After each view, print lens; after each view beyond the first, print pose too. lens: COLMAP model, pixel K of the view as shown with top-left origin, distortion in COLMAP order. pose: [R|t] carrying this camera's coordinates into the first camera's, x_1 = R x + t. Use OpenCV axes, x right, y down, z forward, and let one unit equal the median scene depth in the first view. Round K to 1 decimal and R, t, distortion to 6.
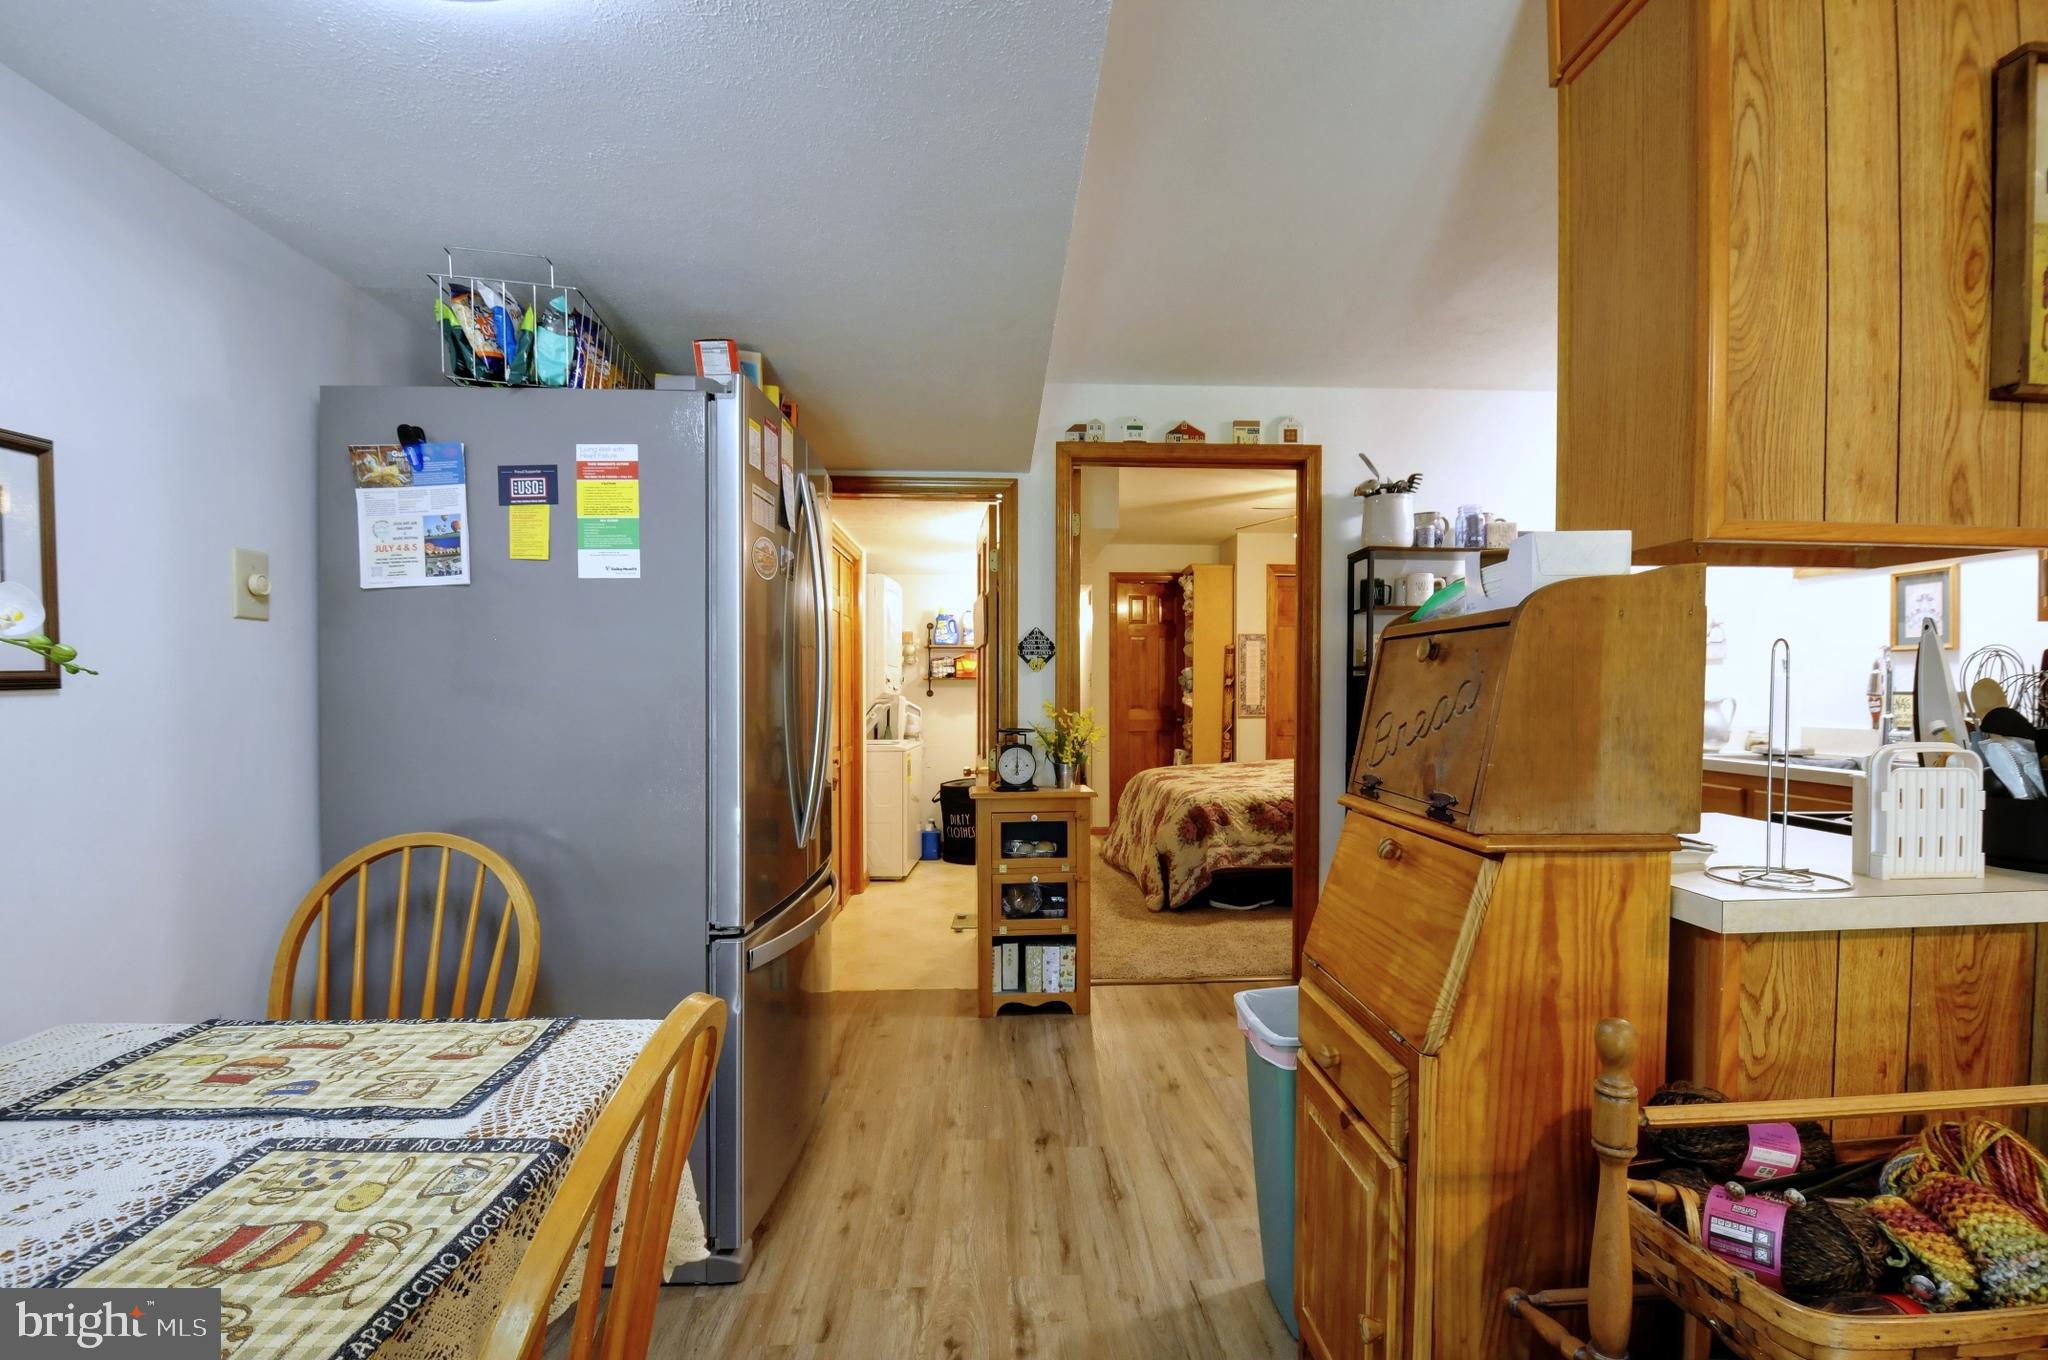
lens RADIAL K [[886.4, 0, 1055.3], [0, 886.4, 718.0], [0, 0, 1]] dist [0.000888, -0.015463]
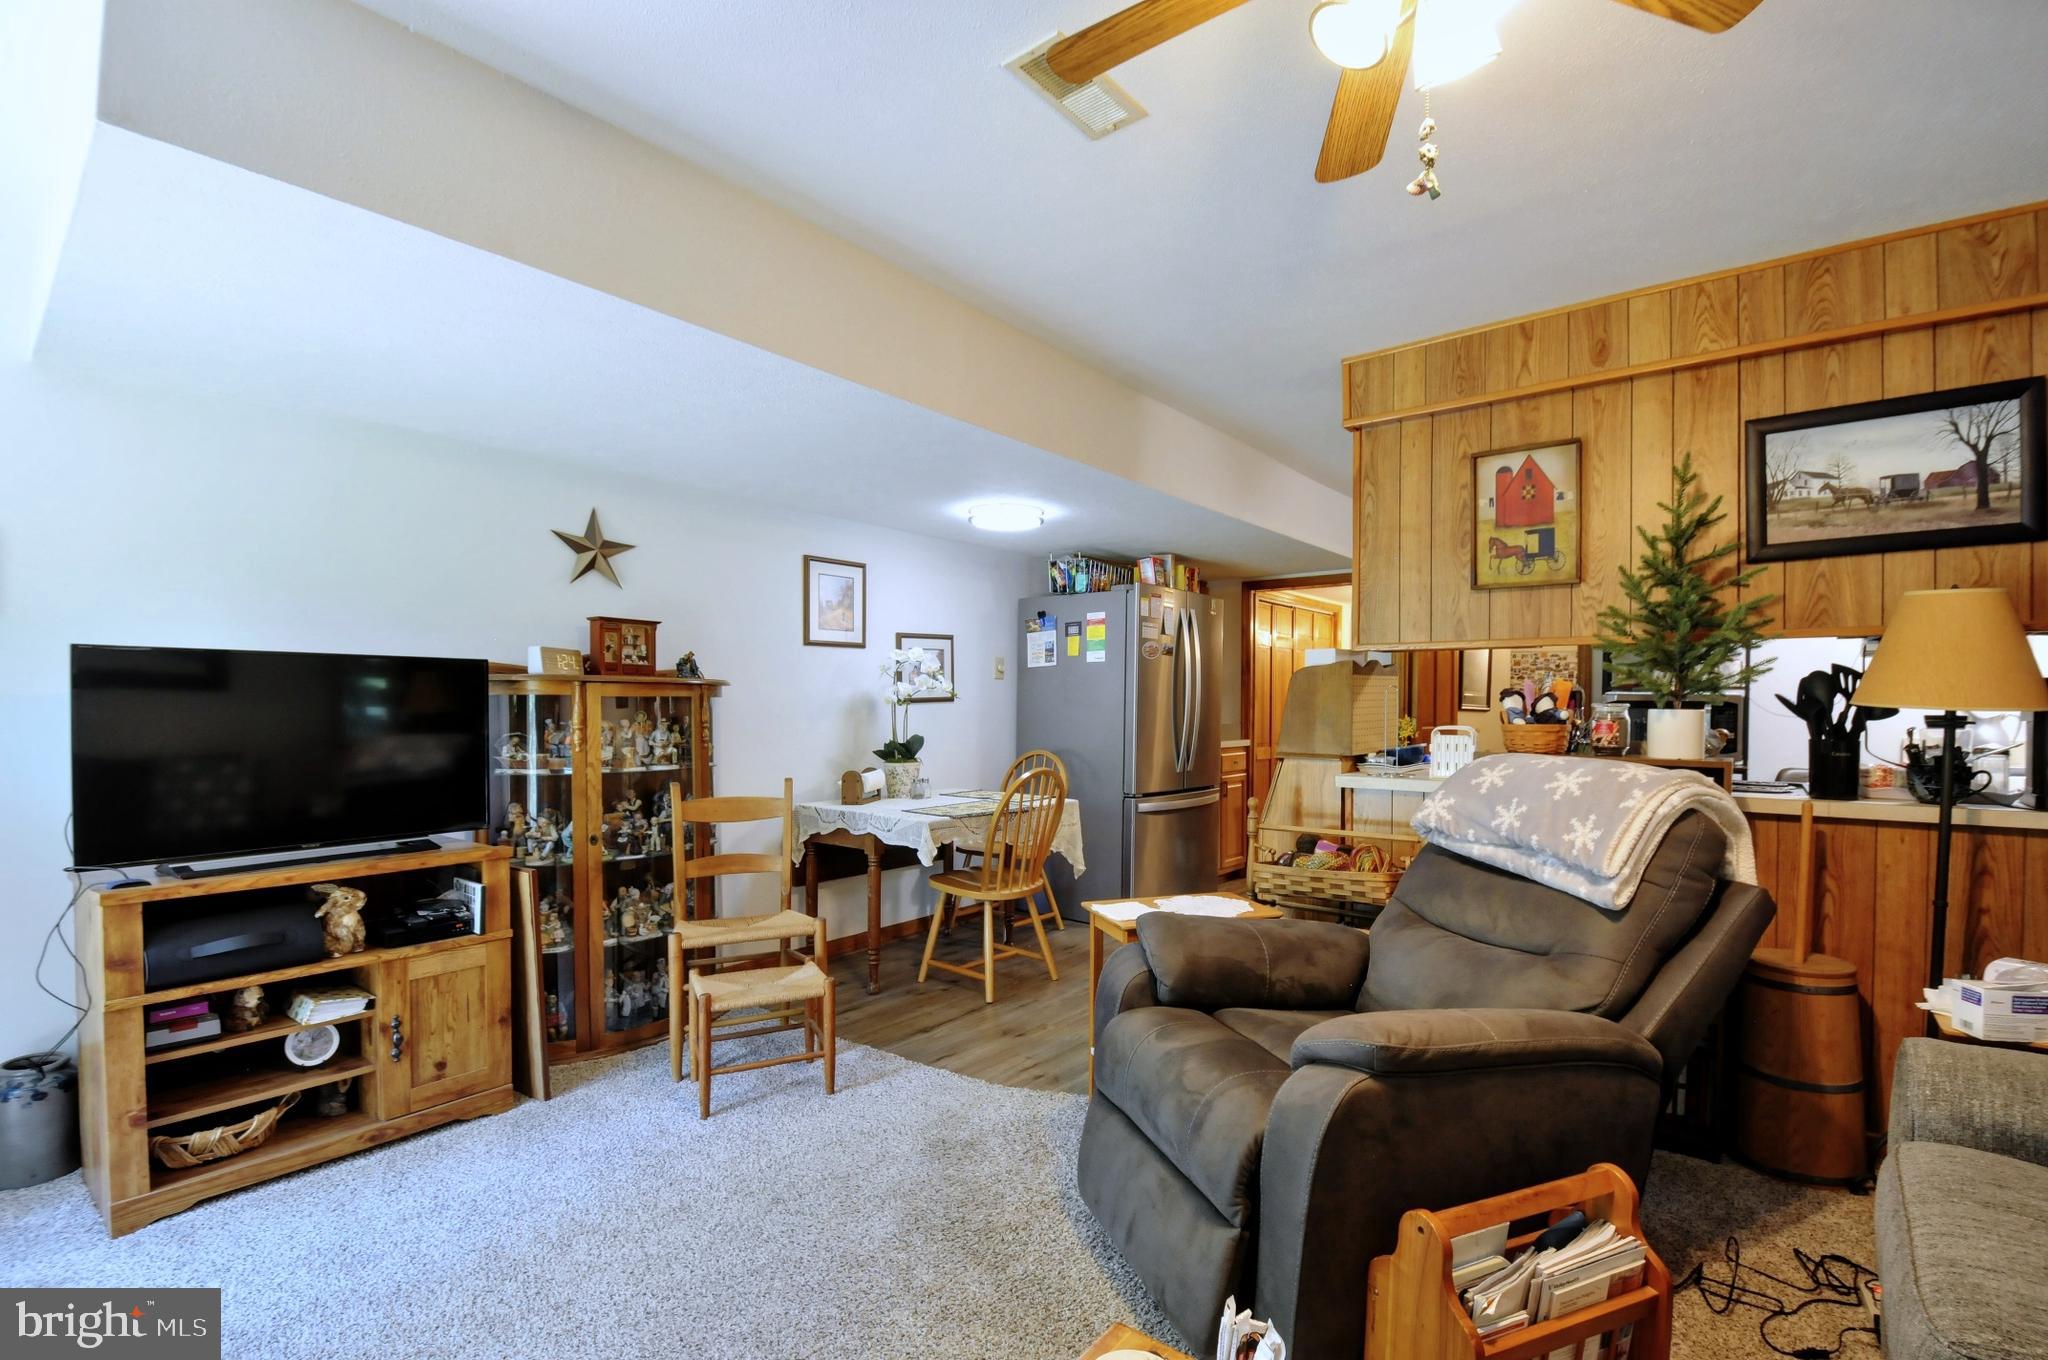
lens RADIAL K [[886.4, 0, 1055.3], [0, 886.4, 718.0], [0, 0, 1]] dist [0.000888, -0.015463]
pose [[0.748474, 0.014968, -0.662995, 1.237652], [-0.023444, 0.999718, -0.003896, 0.029617], [0.662749, 0.018459, 0.748614, -1.143338]]
